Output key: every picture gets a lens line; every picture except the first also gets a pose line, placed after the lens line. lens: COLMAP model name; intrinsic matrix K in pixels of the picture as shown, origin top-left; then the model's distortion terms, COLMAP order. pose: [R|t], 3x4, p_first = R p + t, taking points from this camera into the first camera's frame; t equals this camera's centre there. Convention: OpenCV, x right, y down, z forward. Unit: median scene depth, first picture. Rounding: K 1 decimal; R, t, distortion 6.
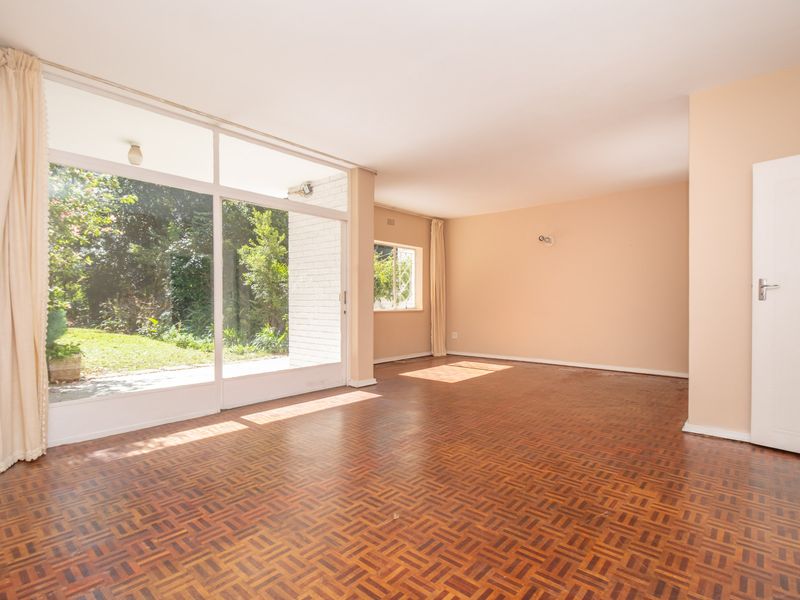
lens RADIAL K [[403.4, 0, 398.6], [0, 403.4, 283.2], [0, 0, 1]] dist [0.022036, -0.012824]
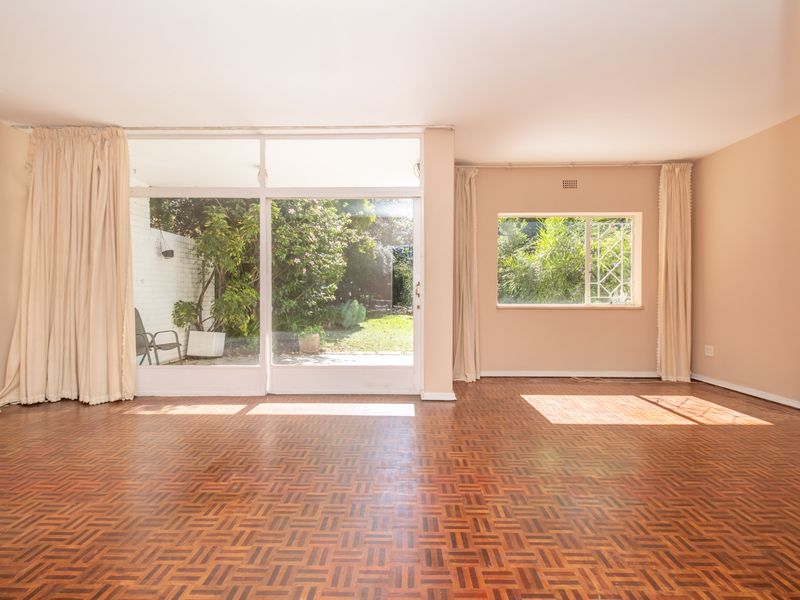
lens RADIAL K [[403.4, 0, 398.6], [0, 403.4, 283.2], [0, 0, 1]] dist [0.022036, -0.012824]
pose [[0.658535, -0.018115, -0.752332, 0.613034], [0.034434, 0.999388, 0.006078, 0.020709], [0.751762, -0.029908, 0.658756, 0.550647]]
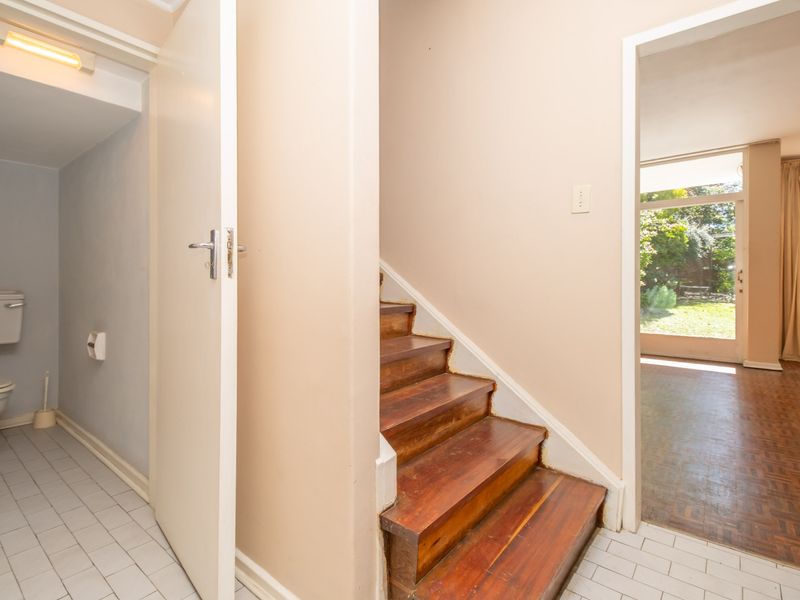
lens RADIAL K [[403.4, 0, 398.6], [0, 403.4, 283.2], [0, 0, 1]] dist [0.022036, -0.012824]
pose [[0.053429, 0.008727, -0.998534, 1.080815], [0.050099, 0.998679, 0.011409, -0.002250], [0.997314, -0.050635, 0.052921, 0.135414]]
